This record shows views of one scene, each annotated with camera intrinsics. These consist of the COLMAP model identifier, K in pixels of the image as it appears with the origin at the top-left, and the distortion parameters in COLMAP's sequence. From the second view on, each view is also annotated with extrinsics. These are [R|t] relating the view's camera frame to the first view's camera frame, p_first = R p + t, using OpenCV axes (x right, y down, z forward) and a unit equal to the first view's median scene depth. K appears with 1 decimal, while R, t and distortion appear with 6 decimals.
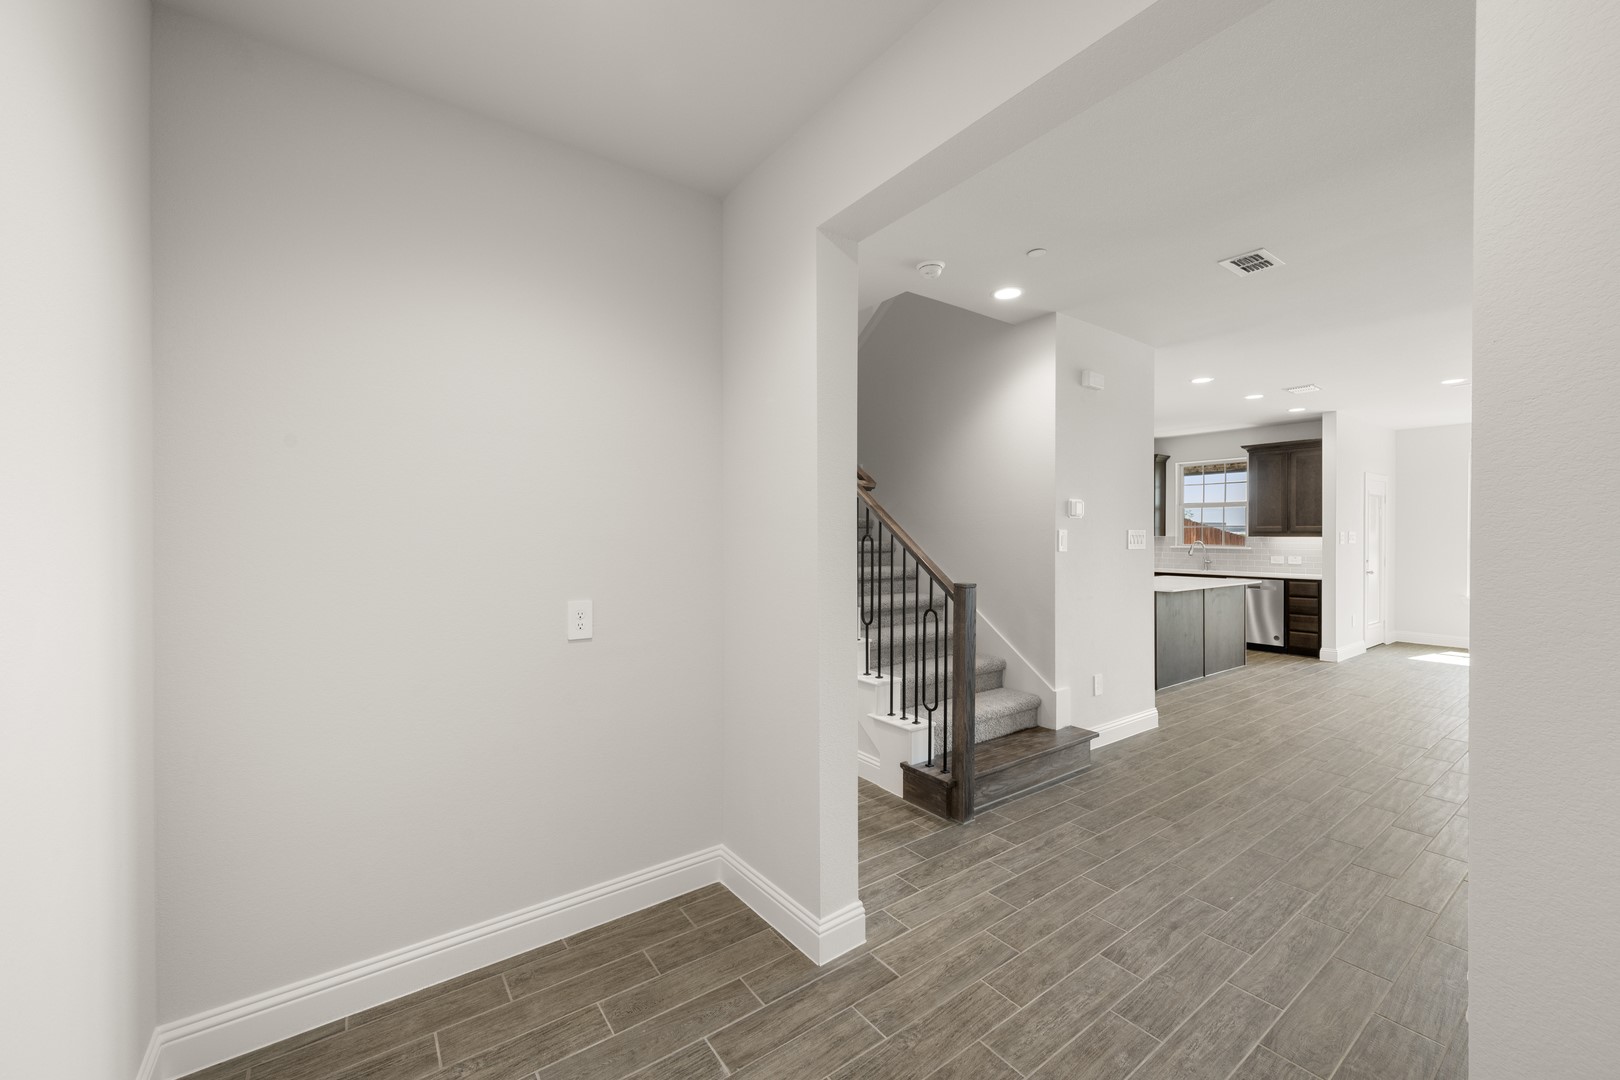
lens RADIAL K [[634.5, 0, 804.1], [0, 634.5, 539.0], [0, 0, 1]] dist [-0.002500, 0.000171]
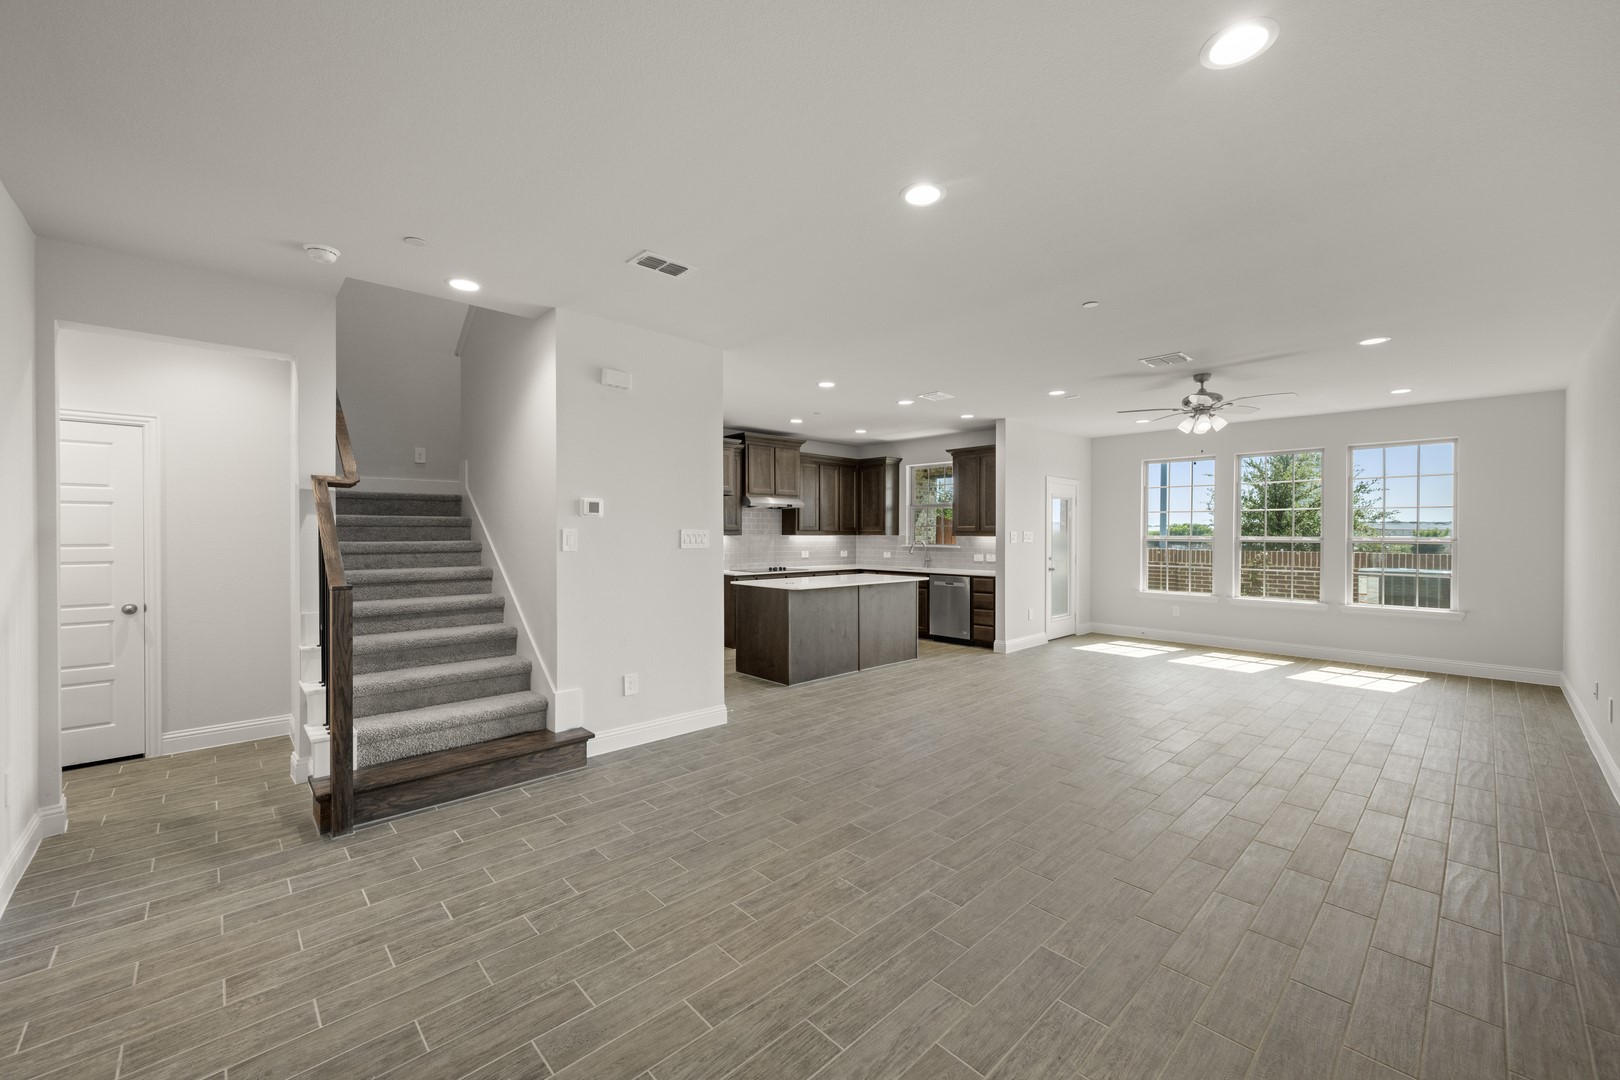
lens RADIAL K [[634.5, 0, 810.4], [0, 634.5, 534.8], [0, 0, 1]] dist [-0.002500, 0.000171]
pose [[0.990183, 0.002851, 0.139747, 0.667874], [-0.002367, 0.999991, -0.003630, -0.002385], [-0.139756, 0.003263, 0.990181, -0.030877]]
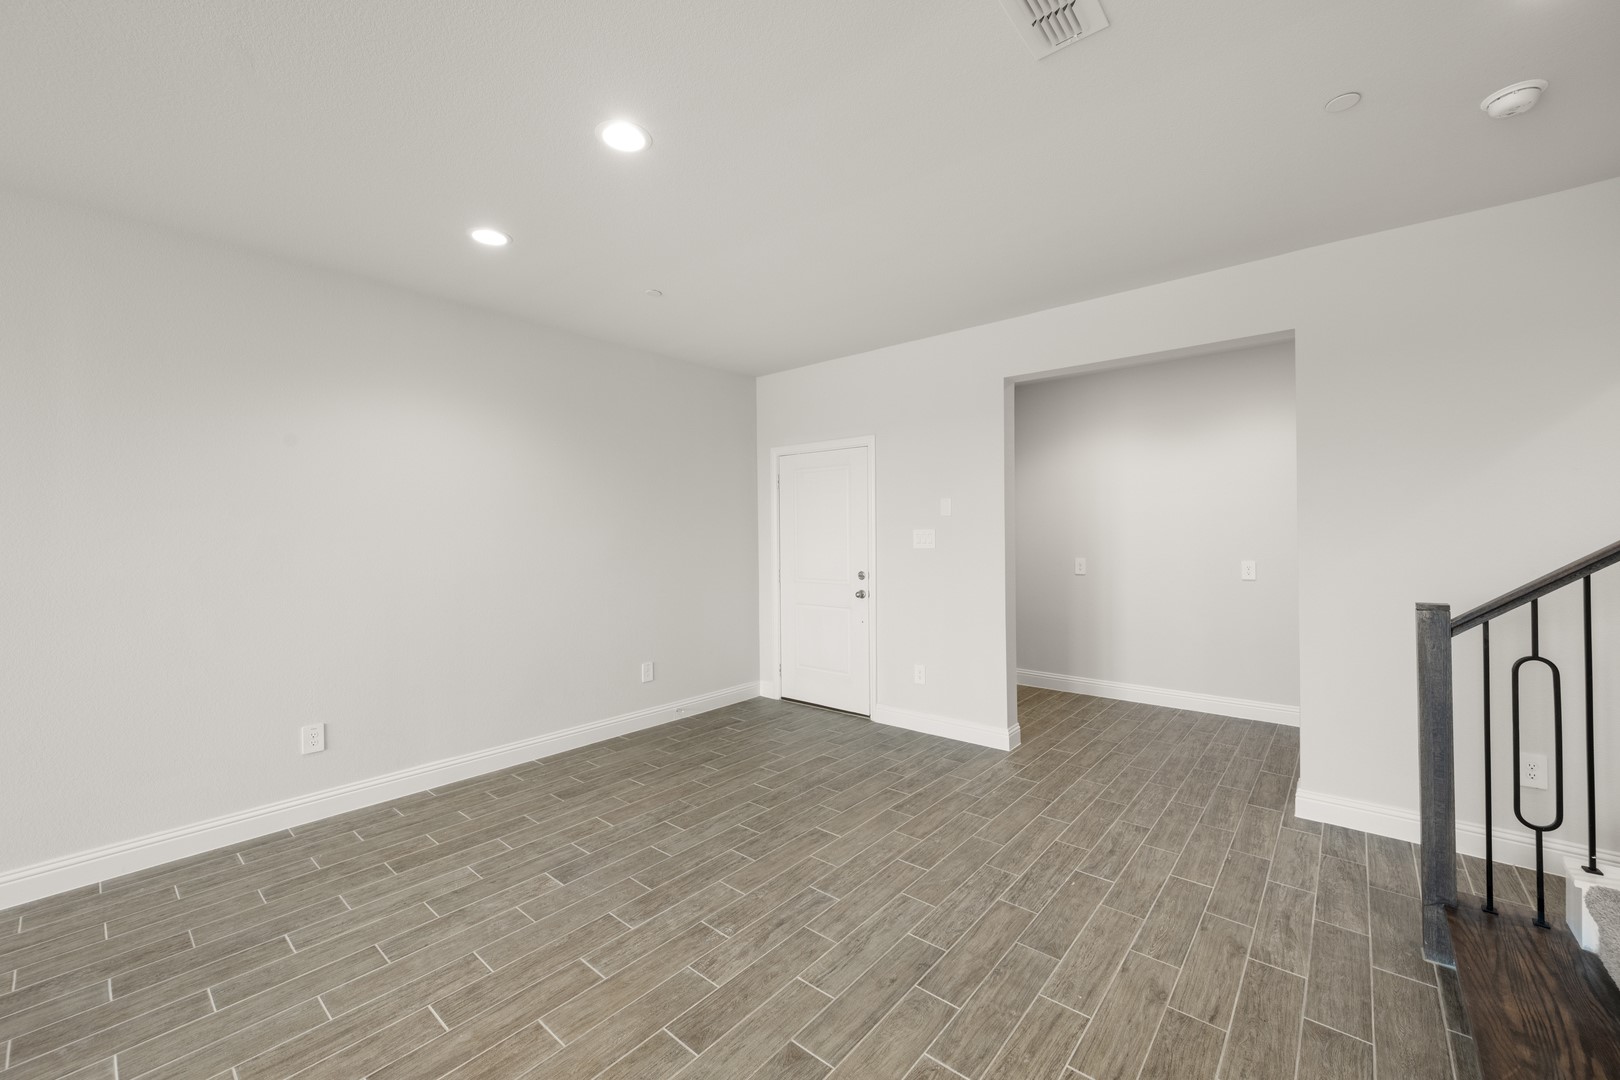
lens RADIAL K [[634.5, 0, 806.2], [0, 634.5, 533.5], [0, 0, 1]] dist [-0.002500, 0.000171]
pose [[-0.971093, 0.013333, -0.238330, 0.860027], [0.011701, 0.999897, 0.008261, -0.012137], [0.238416, 0.005234, -0.971149, 1.220340]]
